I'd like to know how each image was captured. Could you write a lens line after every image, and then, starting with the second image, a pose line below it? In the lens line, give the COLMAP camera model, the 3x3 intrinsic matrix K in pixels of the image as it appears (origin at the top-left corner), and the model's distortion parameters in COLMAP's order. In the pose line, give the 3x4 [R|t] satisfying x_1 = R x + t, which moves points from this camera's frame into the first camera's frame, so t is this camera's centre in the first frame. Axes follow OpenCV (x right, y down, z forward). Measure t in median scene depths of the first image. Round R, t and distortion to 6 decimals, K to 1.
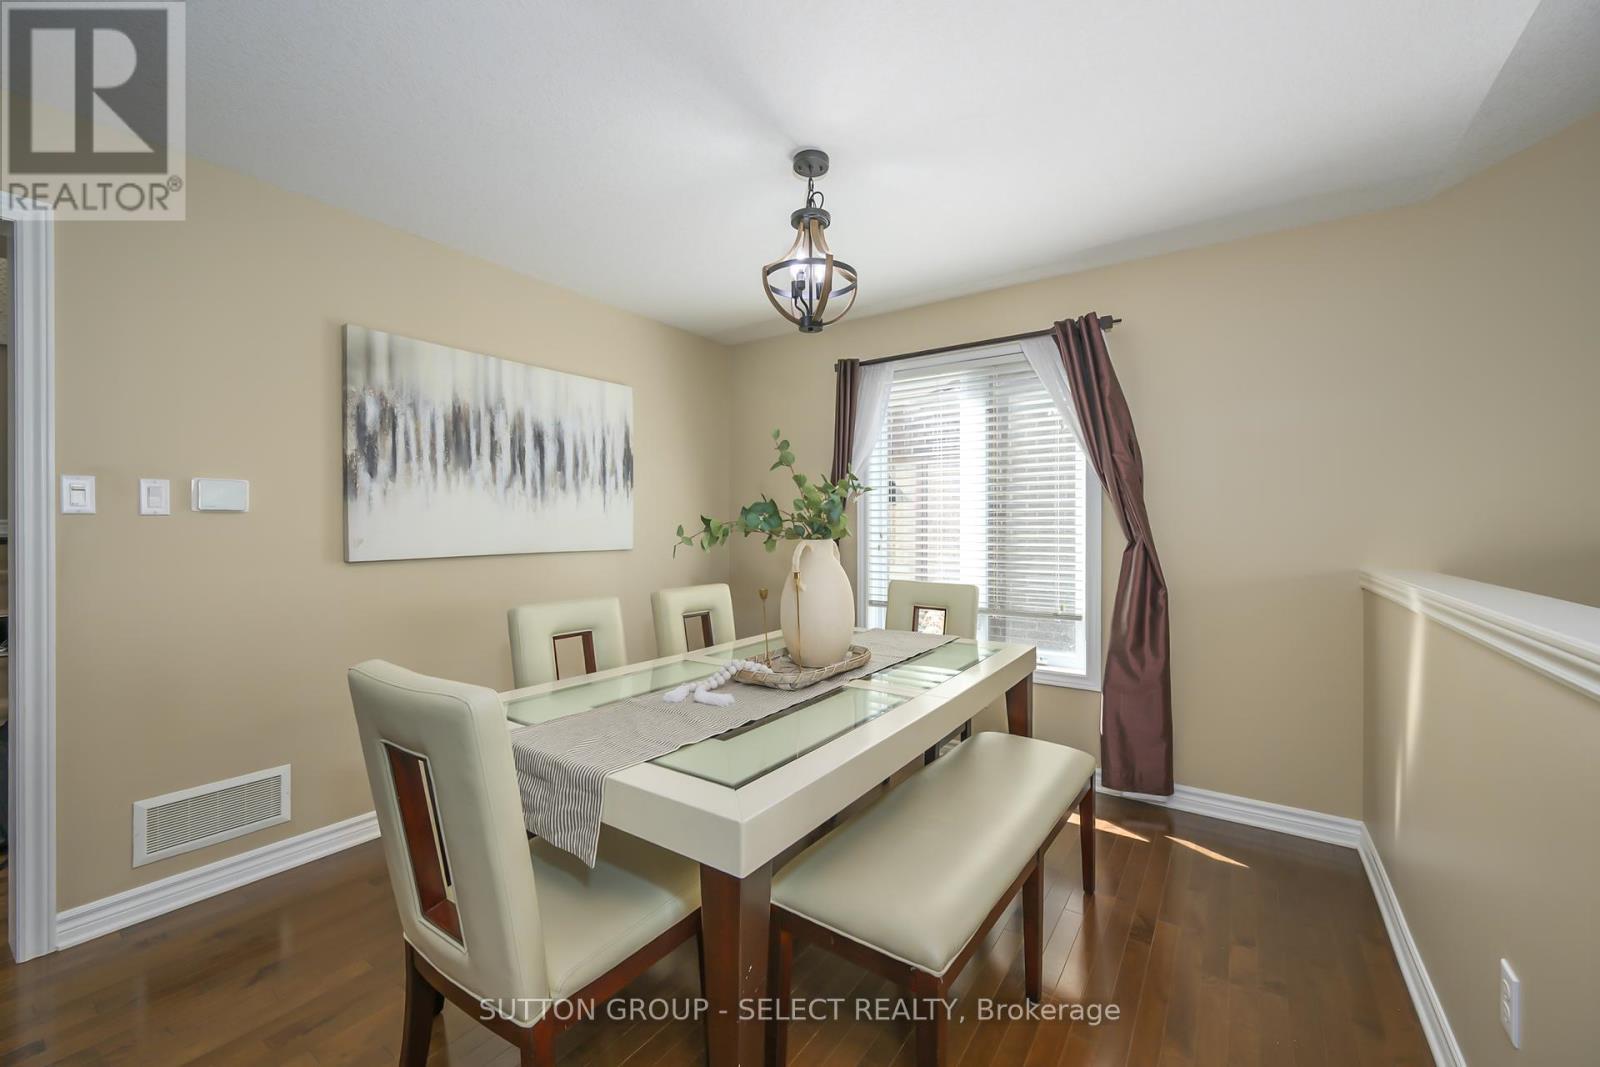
lens RADIAL K [[631.0, 0, 792.3], [0, 631.0, 531.2], [0, 0, 1]] dist [0.002840, -0.000278]
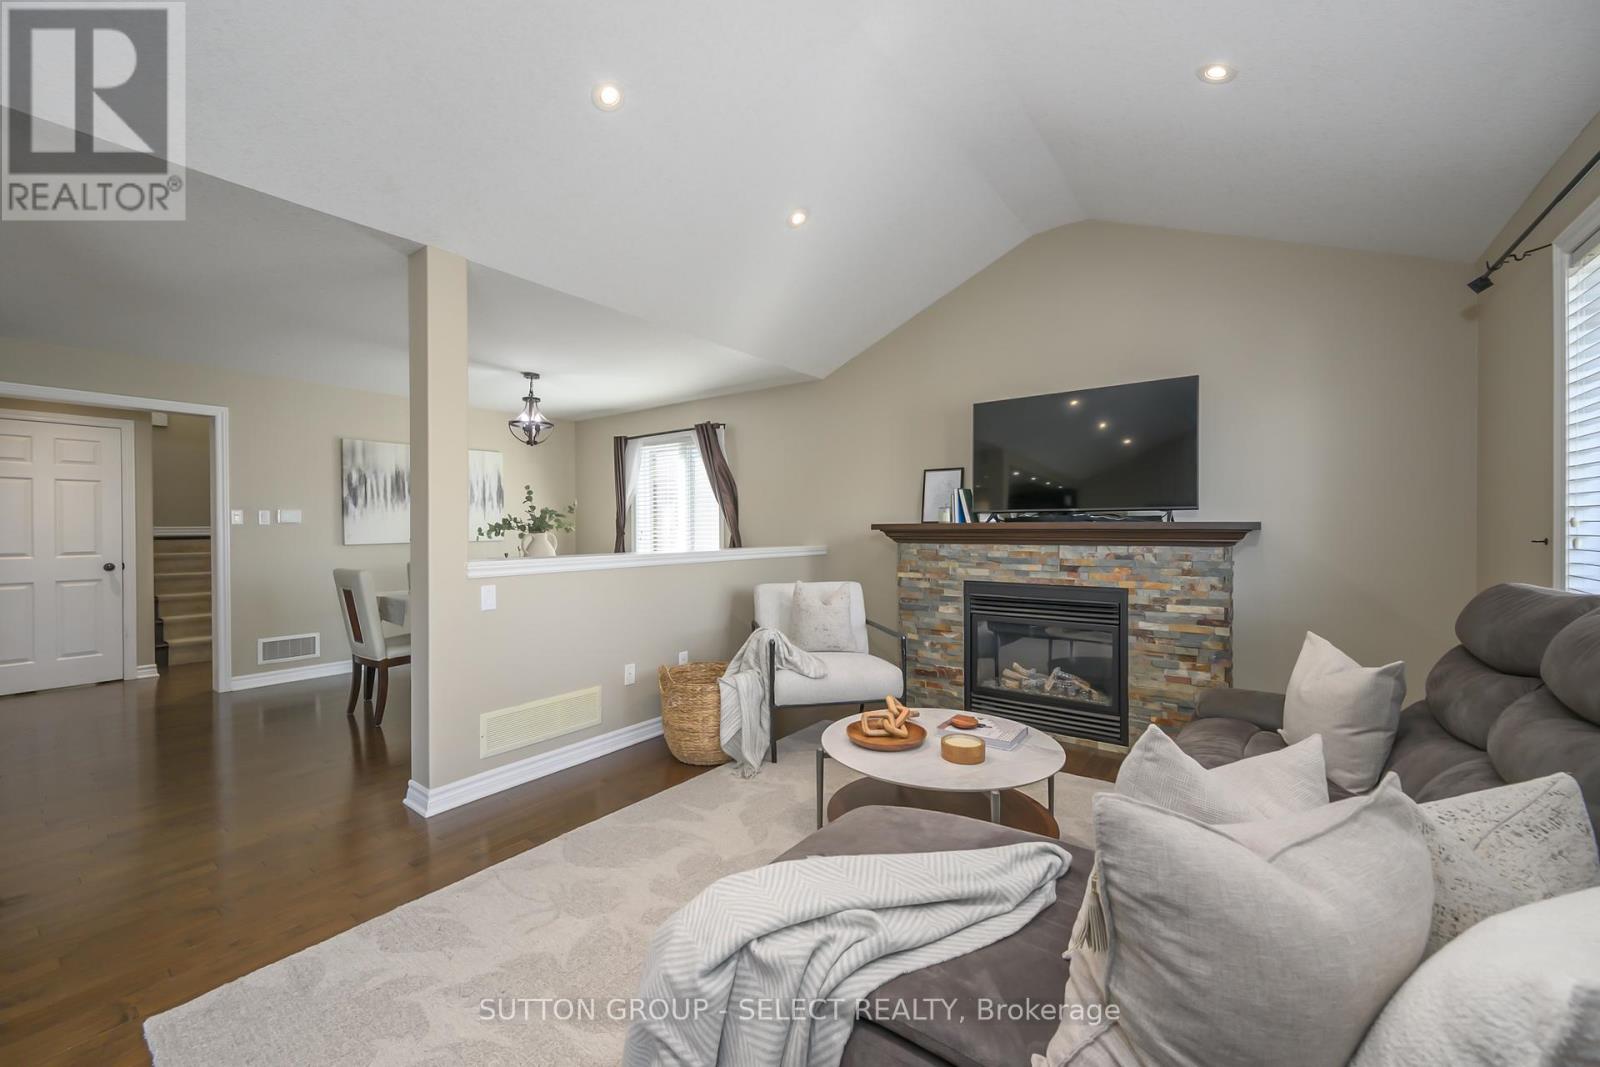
lens RADIAL K [[631.0, 0, 813.6], [0, 631.0, 534.4], [0, 0, 1]] dist [0.002840, -0.000278]
pose [[0.999799, -0.009863, -0.017474, 0.984298], [0.009881, 0.999951, 0.000955, 0.025540], [0.017464, -0.001127, 0.999847, -1.192113]]
